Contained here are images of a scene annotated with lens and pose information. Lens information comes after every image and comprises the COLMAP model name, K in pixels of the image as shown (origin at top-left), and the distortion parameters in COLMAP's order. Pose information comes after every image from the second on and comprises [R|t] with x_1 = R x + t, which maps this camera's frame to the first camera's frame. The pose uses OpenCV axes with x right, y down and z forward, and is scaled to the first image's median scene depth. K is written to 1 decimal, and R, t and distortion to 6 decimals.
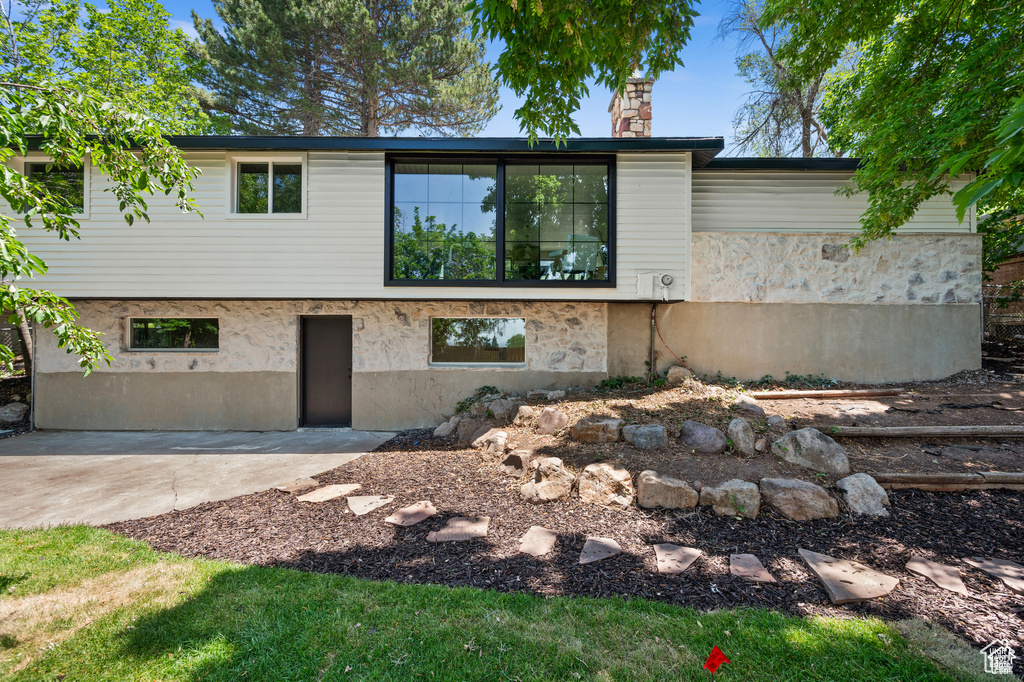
lens RADIAL K [[406.6, 0, 516.9], [0, 406.6, 336.4], [0, 0, 1]] dist [-0.002149, 0.000933]
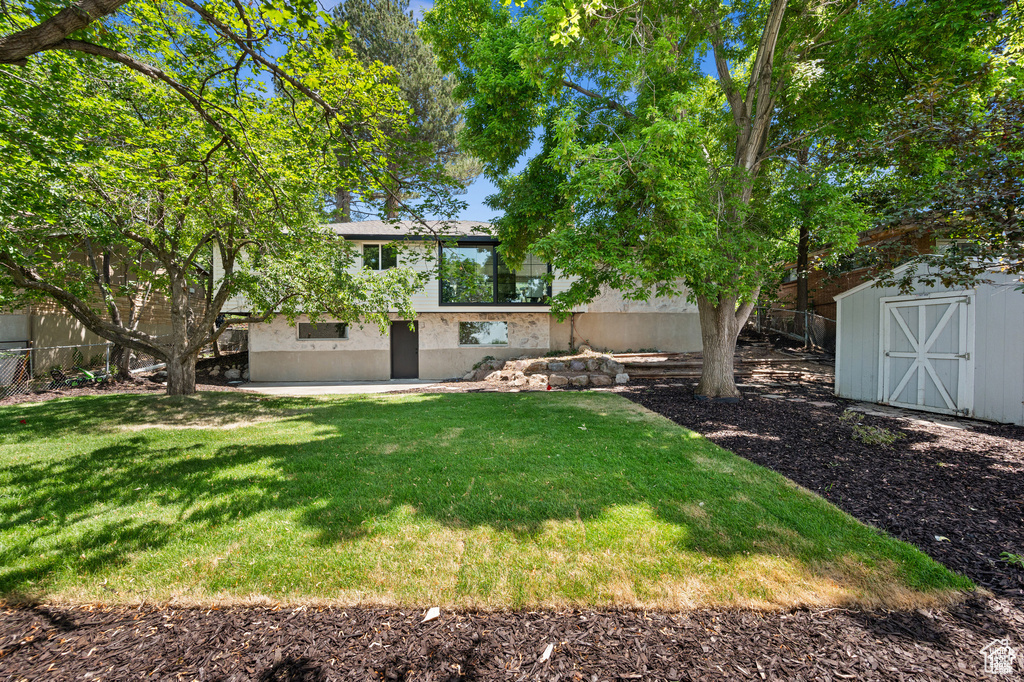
lens RADIAL K [[406.6, 0, 514.3], [0, 406.6, 344.1], [0, 0, 1]] dist [-0.002149, 0.000933]
pose [[0.998774, -0.009899, 0.048509, -0.044087], [0.009435, 0.999908, 0.009783, 0.046369], [-0.048601, -0.009314, 0.998775, -0.960429]]
